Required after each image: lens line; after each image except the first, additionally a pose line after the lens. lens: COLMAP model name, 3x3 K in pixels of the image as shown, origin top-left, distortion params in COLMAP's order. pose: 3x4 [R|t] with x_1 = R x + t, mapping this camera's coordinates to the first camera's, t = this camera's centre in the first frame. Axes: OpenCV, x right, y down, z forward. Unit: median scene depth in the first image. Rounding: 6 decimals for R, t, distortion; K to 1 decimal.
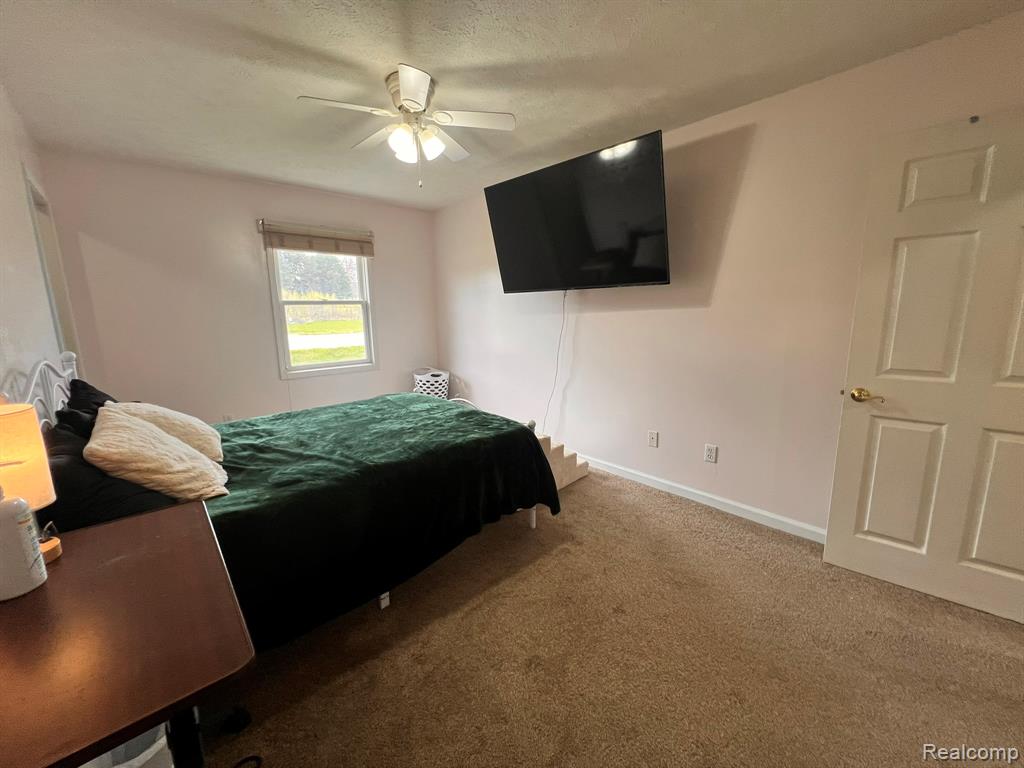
lens RADIAL K [[410.2, 0, 509.1], [0, 410.2, 381.5], [0, 0, 1]] dist [-0.001952, 0.000943]
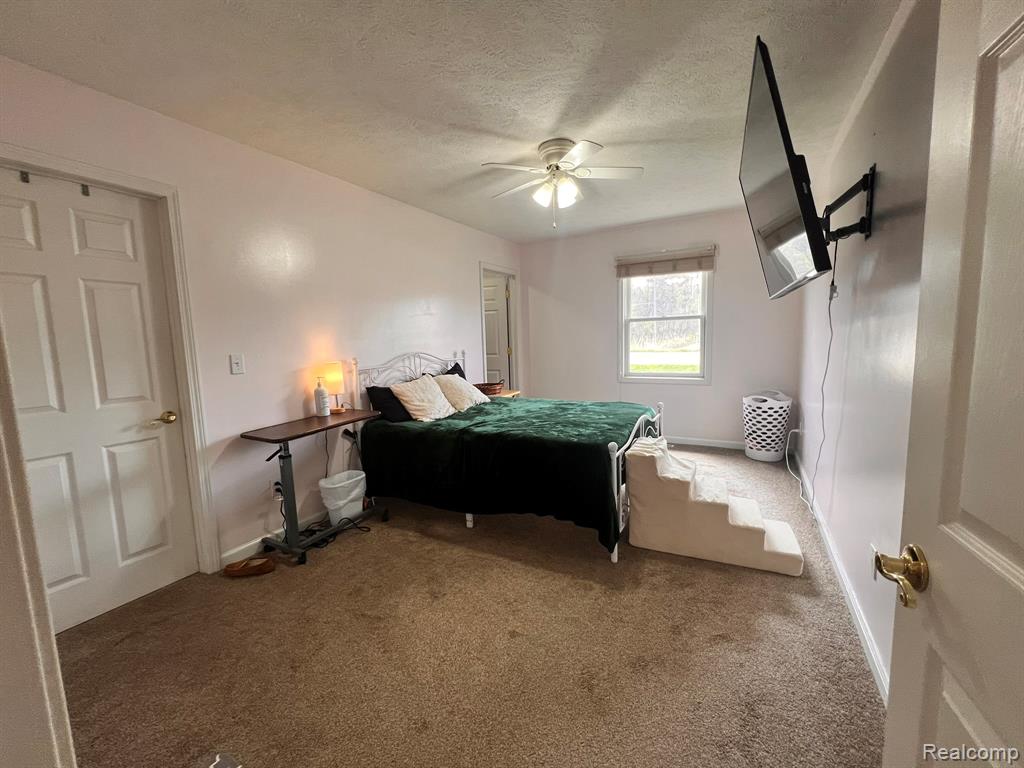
lens RADIAL K [[410.2, 0, 509.1], [0, 410.2, 381.5], [0, 0, 1]] dist [-0.001952, 0.000943]
pose [[0.313375, 0.108486, -0.943412, 0.534405], [-0.139905, 0.987887, 0.067128, -0.045021], [0.939267, 0.110952, 0.324756, 0.293606]]
